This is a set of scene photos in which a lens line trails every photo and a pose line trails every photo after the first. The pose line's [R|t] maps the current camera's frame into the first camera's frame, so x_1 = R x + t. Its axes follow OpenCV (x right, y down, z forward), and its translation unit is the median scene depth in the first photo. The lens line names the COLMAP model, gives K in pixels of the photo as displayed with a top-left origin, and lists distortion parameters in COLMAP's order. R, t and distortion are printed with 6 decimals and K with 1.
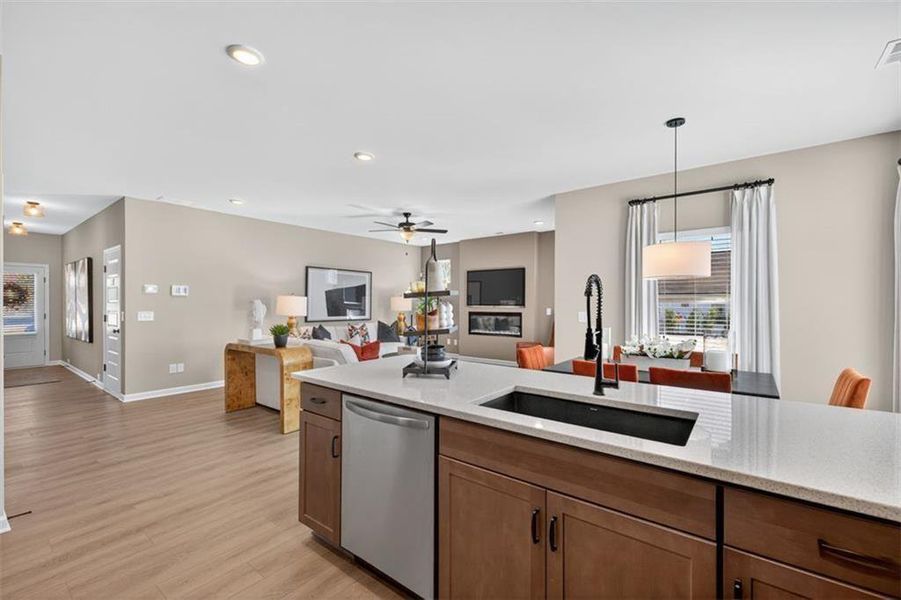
lens RADIAL K [[379.8, 0, 449.7], [0, 379.8, 303.0], [0, 0, 1]] dist [0.011268, -0.001669]
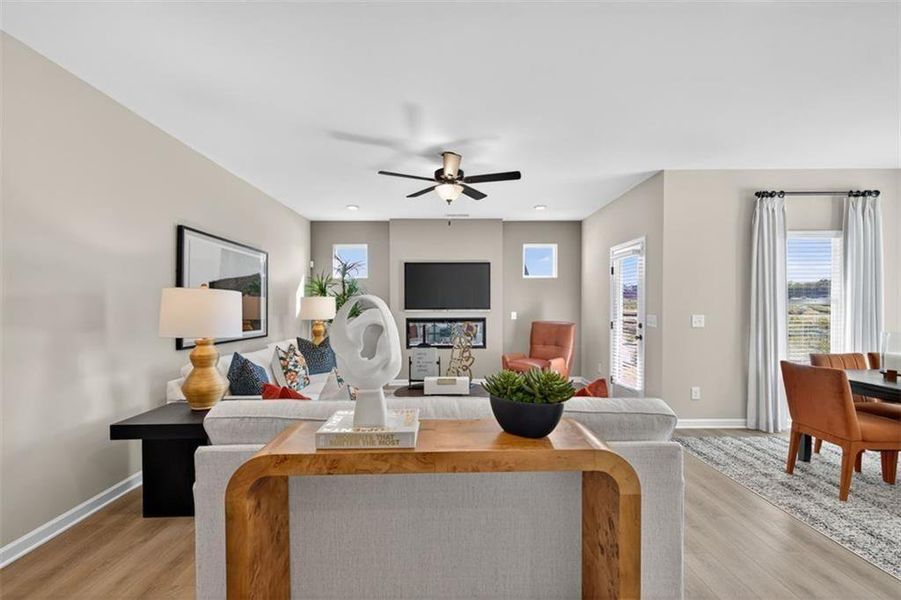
lens RADIAL K [[379.8, 0, 449.9], [0, 379.8, 313.0], [0, 0, 1]] dist [0.011268, -0.001669]
pose [[0.785161, -0.015211, 0.619105, -0.390275], [0.004376, 0.999810, 0.019014, -0.000509], [-0.619276, -0.012220, 0.785078, 0.429539]]
